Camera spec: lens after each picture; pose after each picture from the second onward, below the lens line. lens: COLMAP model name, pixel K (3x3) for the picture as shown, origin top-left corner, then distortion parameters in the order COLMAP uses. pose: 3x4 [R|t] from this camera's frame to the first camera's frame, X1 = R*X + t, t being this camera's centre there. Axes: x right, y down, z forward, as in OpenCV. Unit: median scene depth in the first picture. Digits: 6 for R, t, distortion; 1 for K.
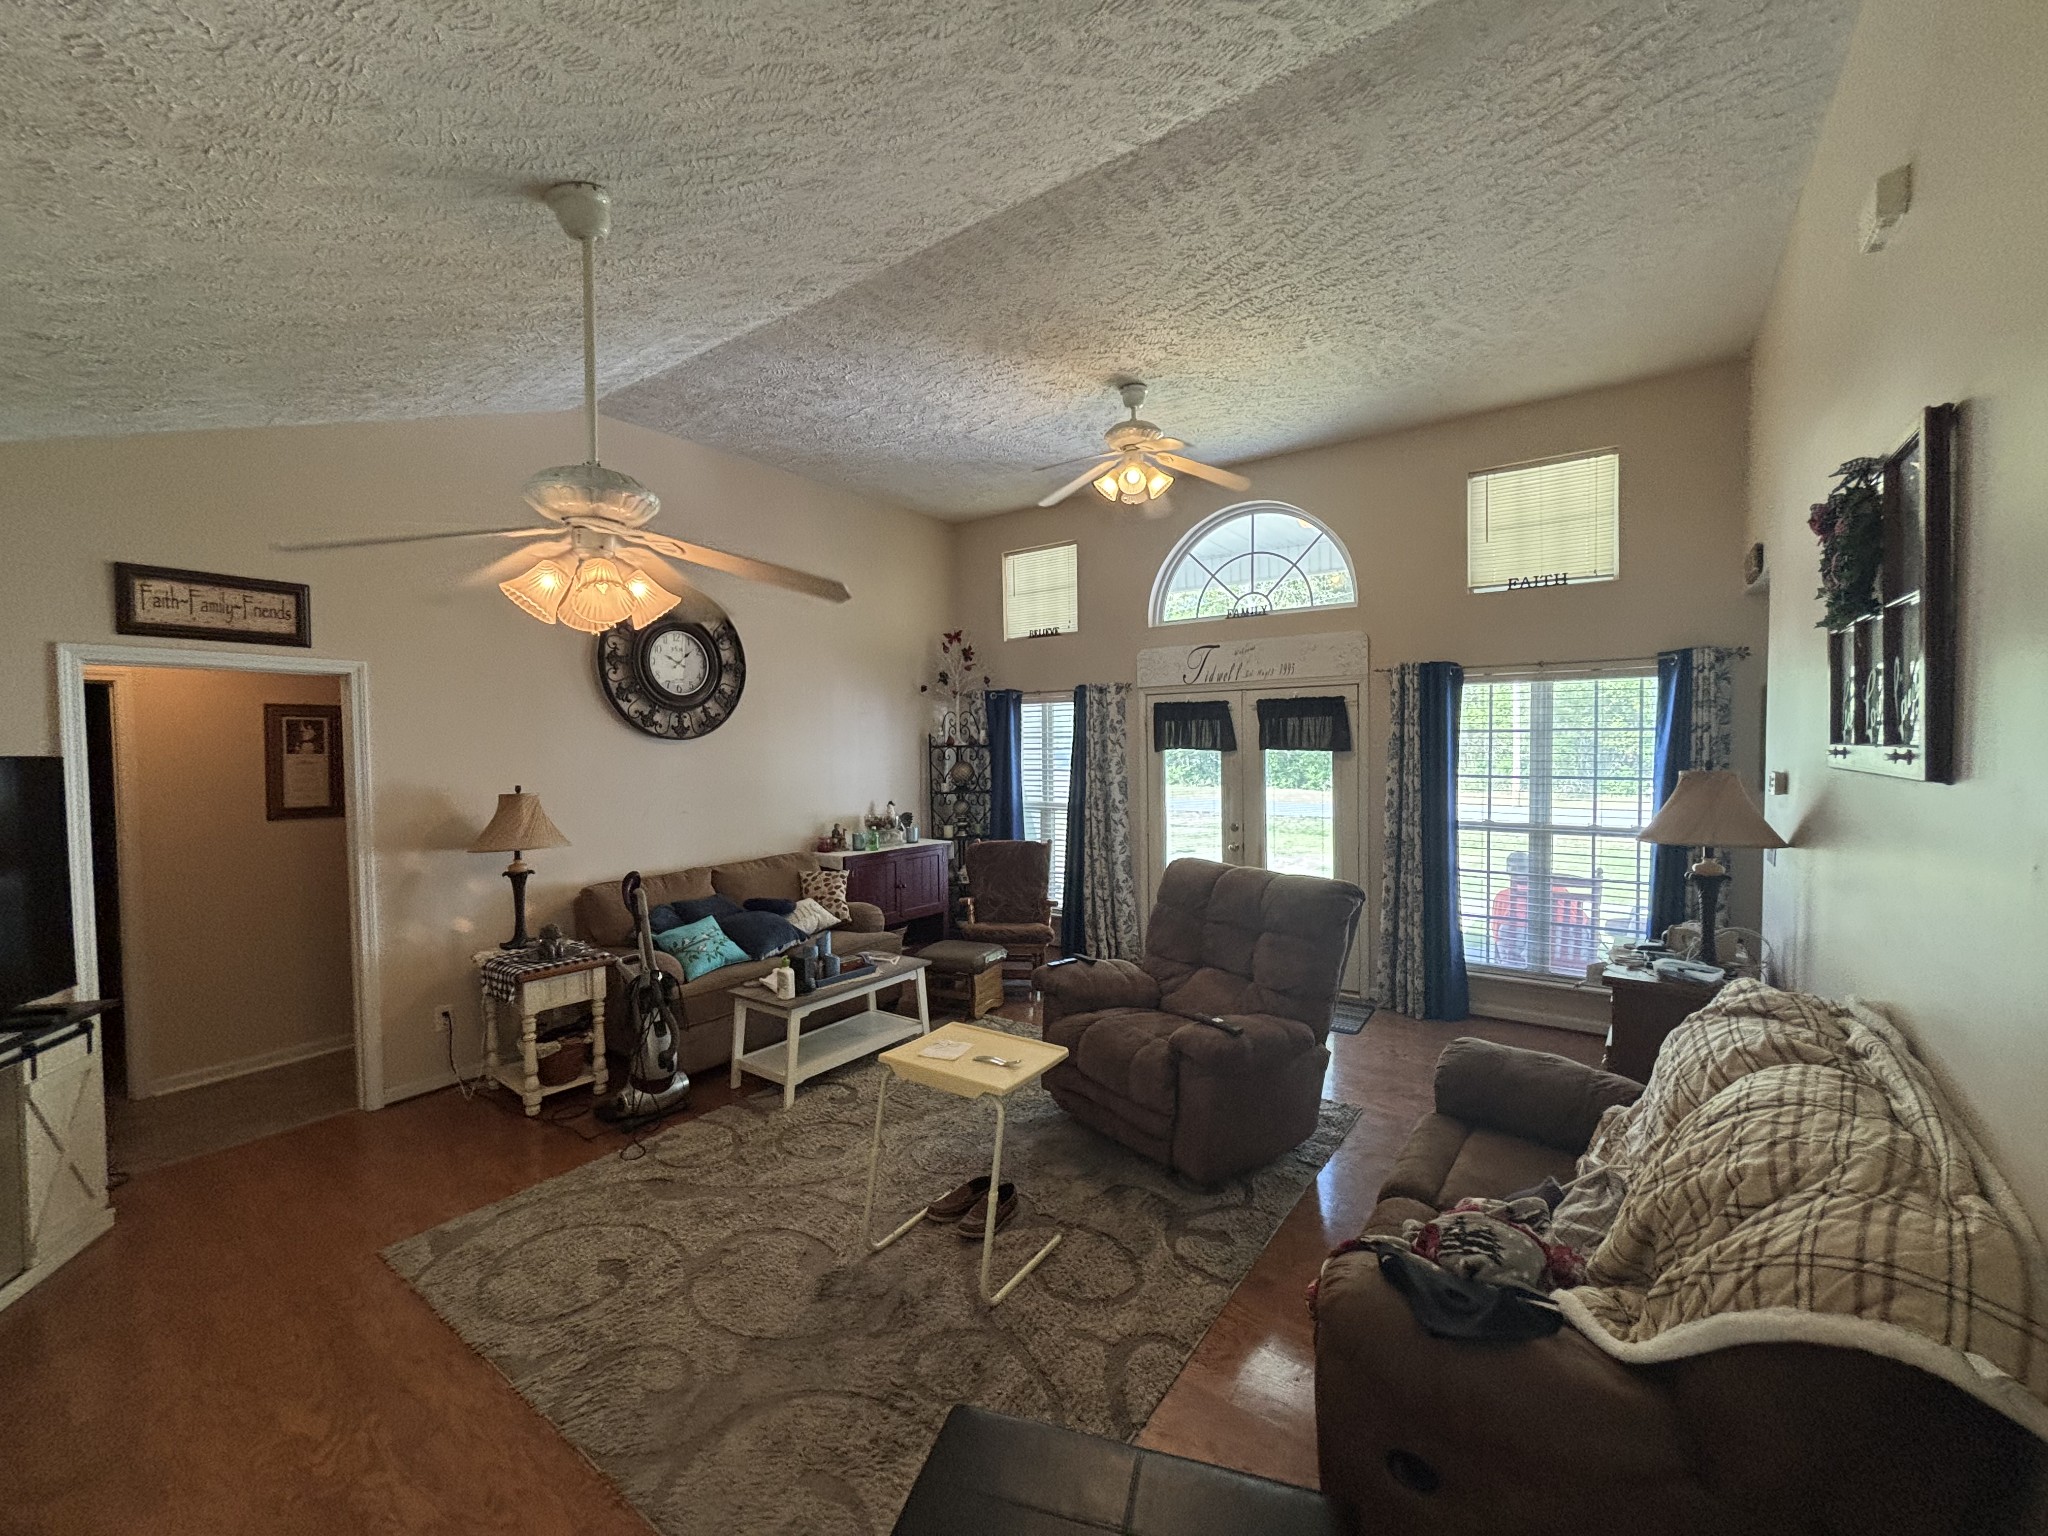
lens RADIAL K [[832.4, 0, 1024.0], [0, 832.4, 768.0], [0, 0, 1]] dist [-0.000674, -0.010642]
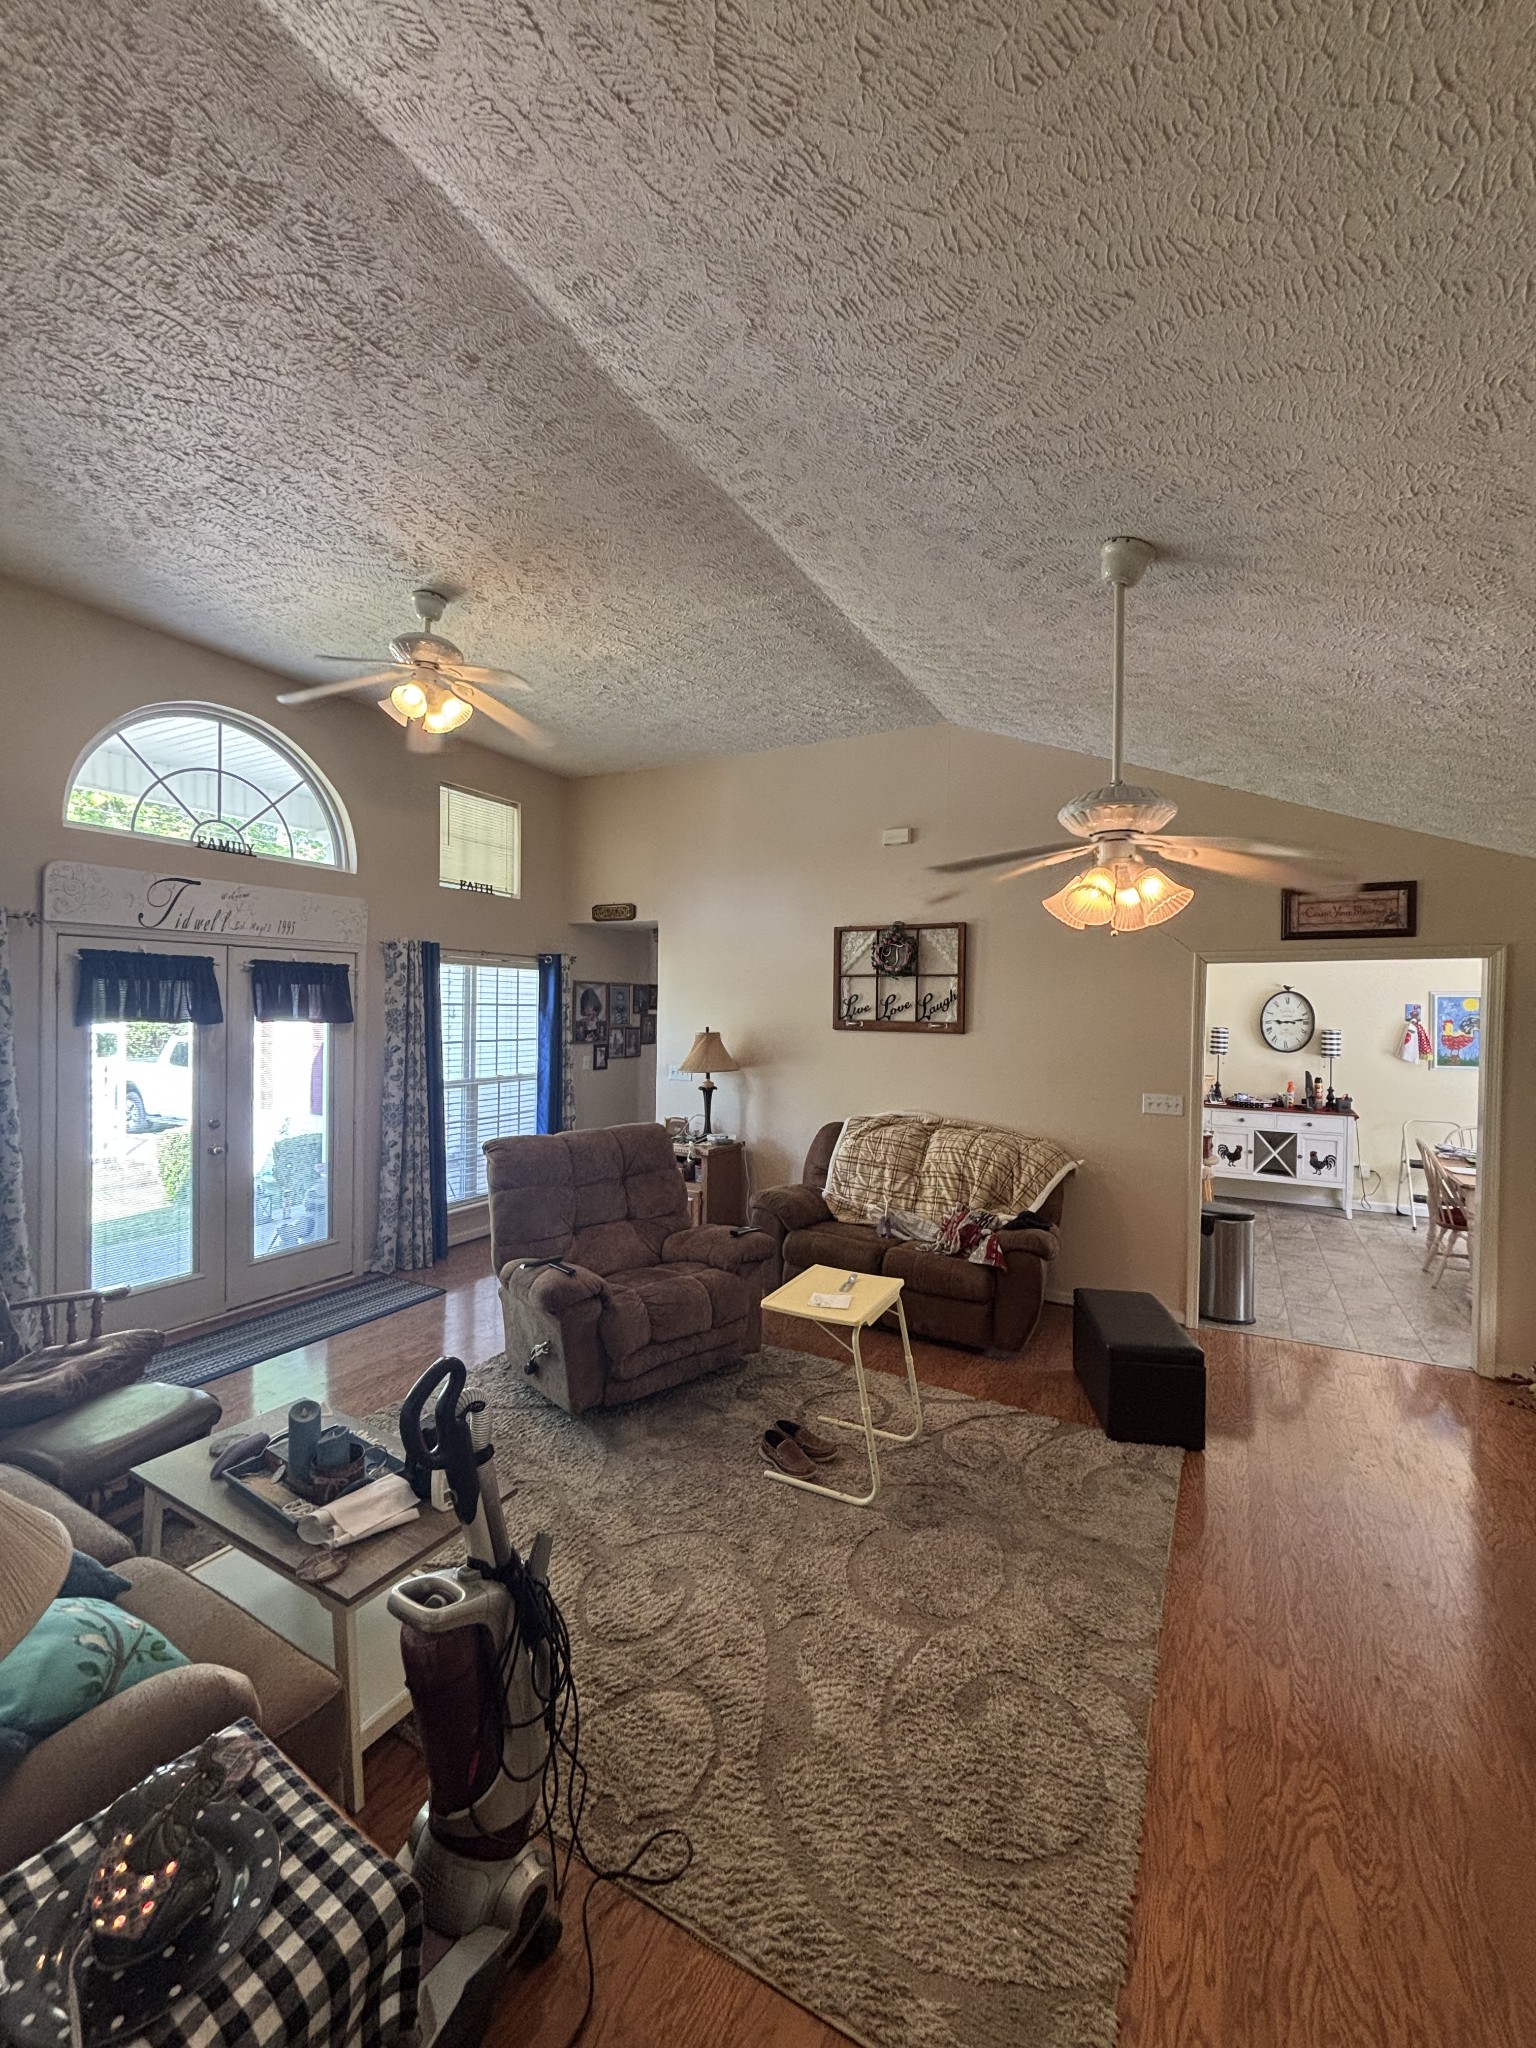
lens RADIAL K [[826.2, 0, 779.2], [0, 826.2, 1020.7], [0, 0, 1]] dist [-0.000198, 0.000032]
pose [[-0.099252, -0.007113, 0.995037, -0.516187], [0.014840, 0.999853, 0.008628, -0.019503], [-0.994952, 0.015623, -0.099132, 0.511303]]
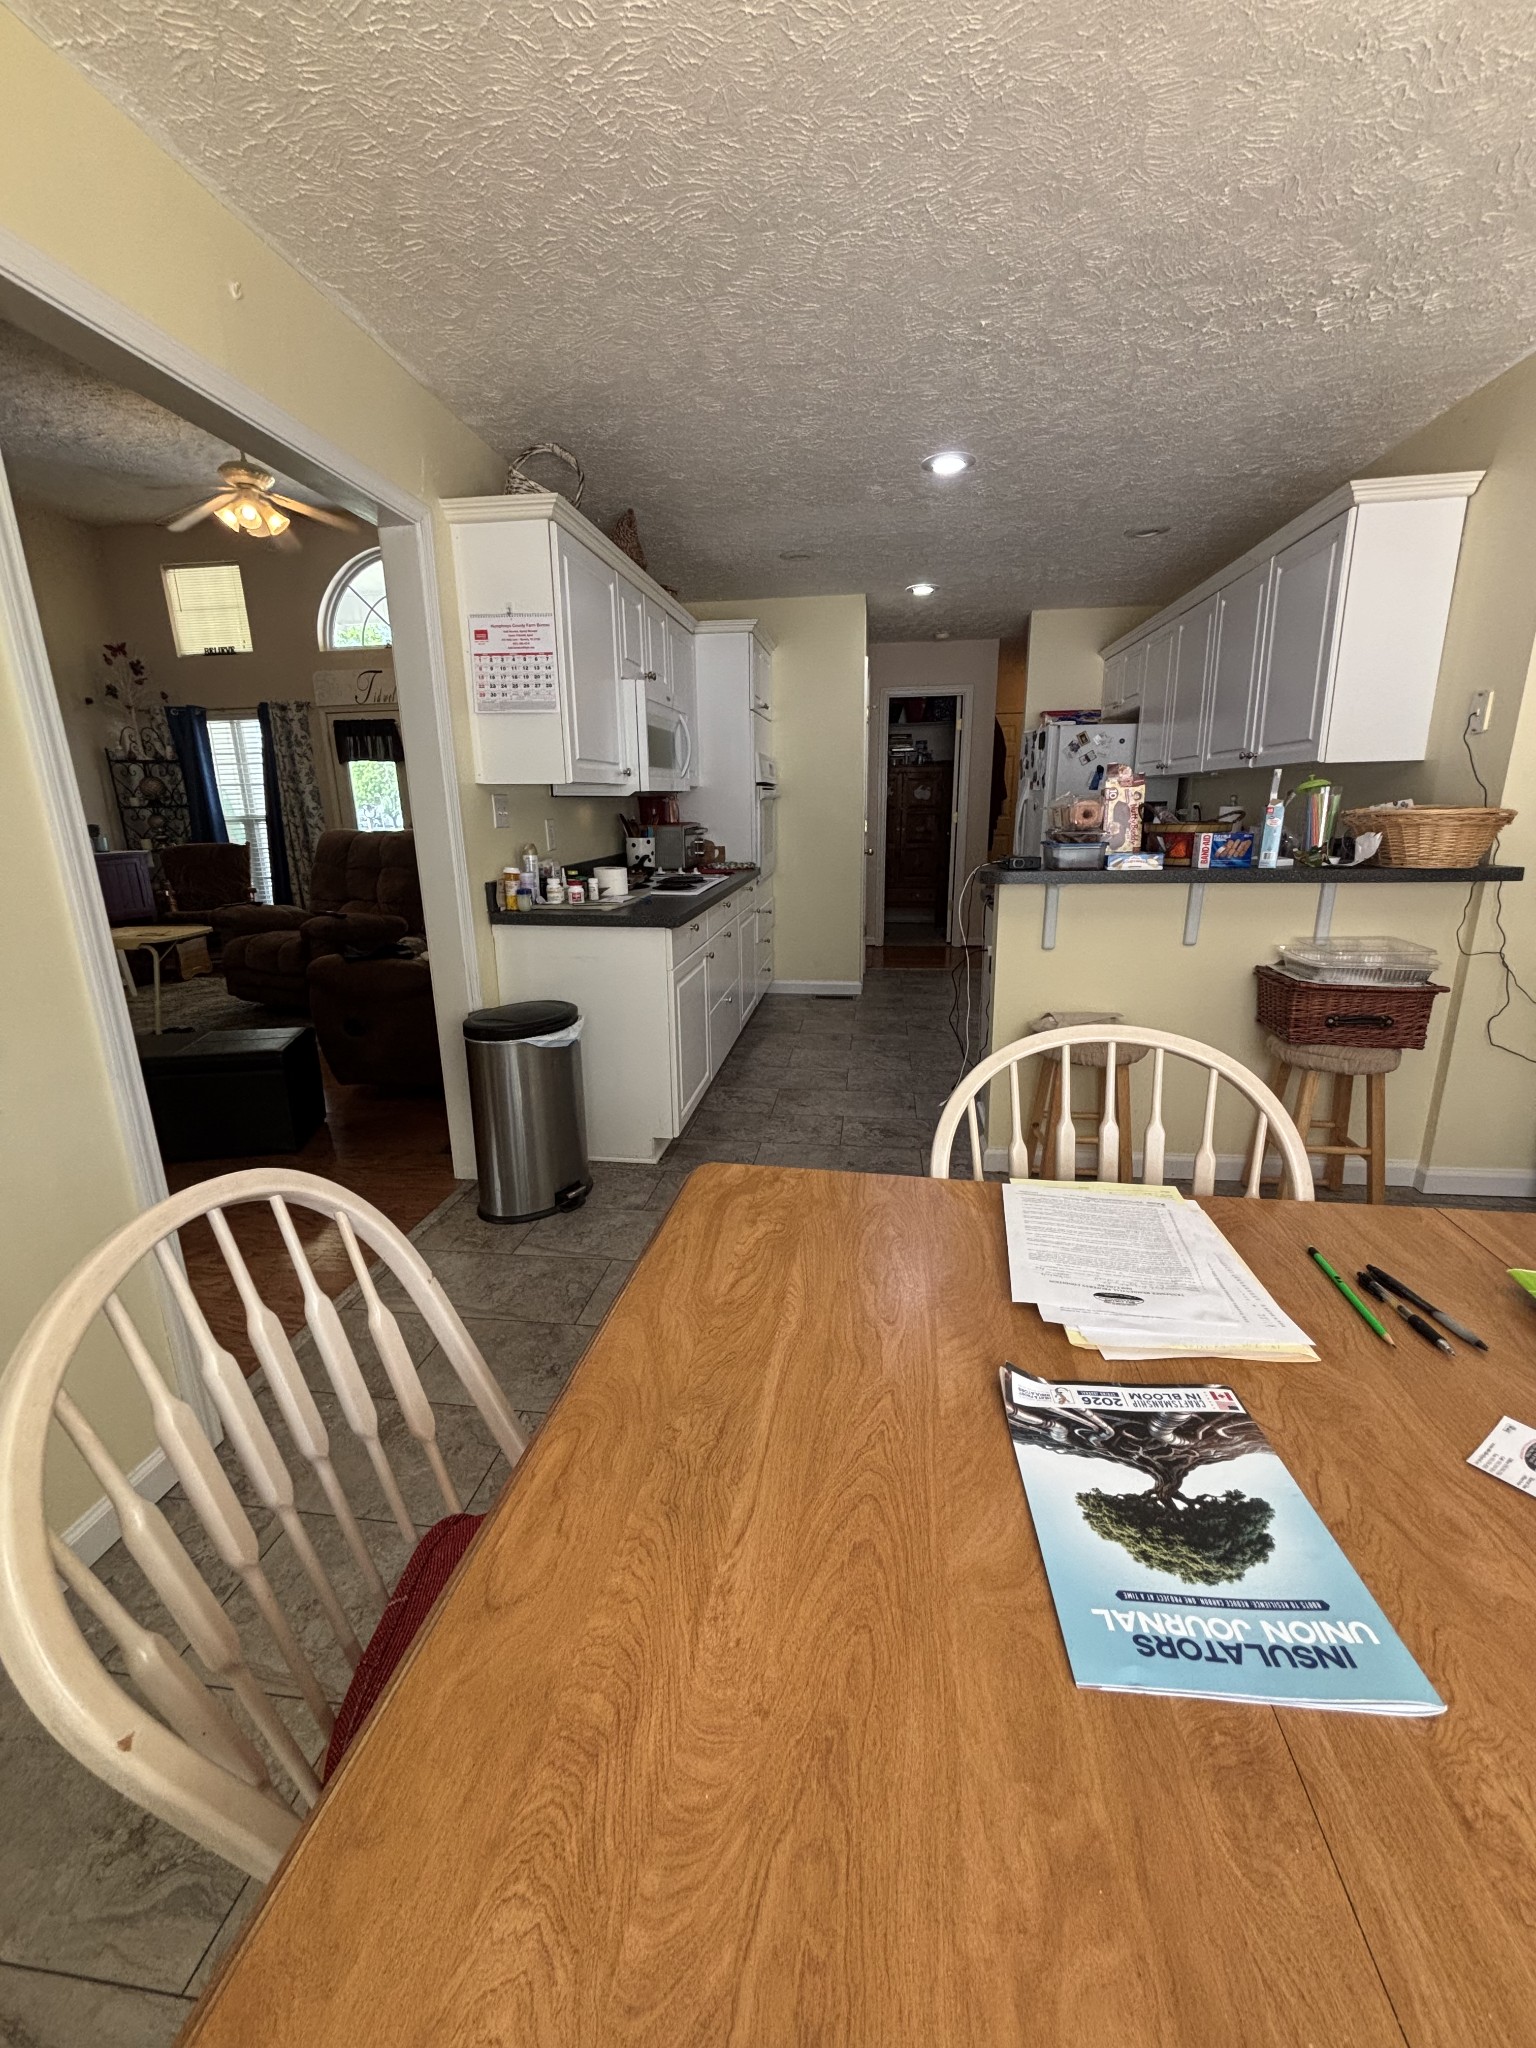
lens RADIAL K [[848.8, 0, 769.0], [0, 848.8, 998.2], [0, 0, 1]] dist [0.000714, 0.000245]
pose [[0.886322, -0.116953, 0.448058, 0.115249], [0.024963, 0.978242, 0.205962, 0.070847], [-0.462397, -0.171363, 0.869956, -0.373948]]
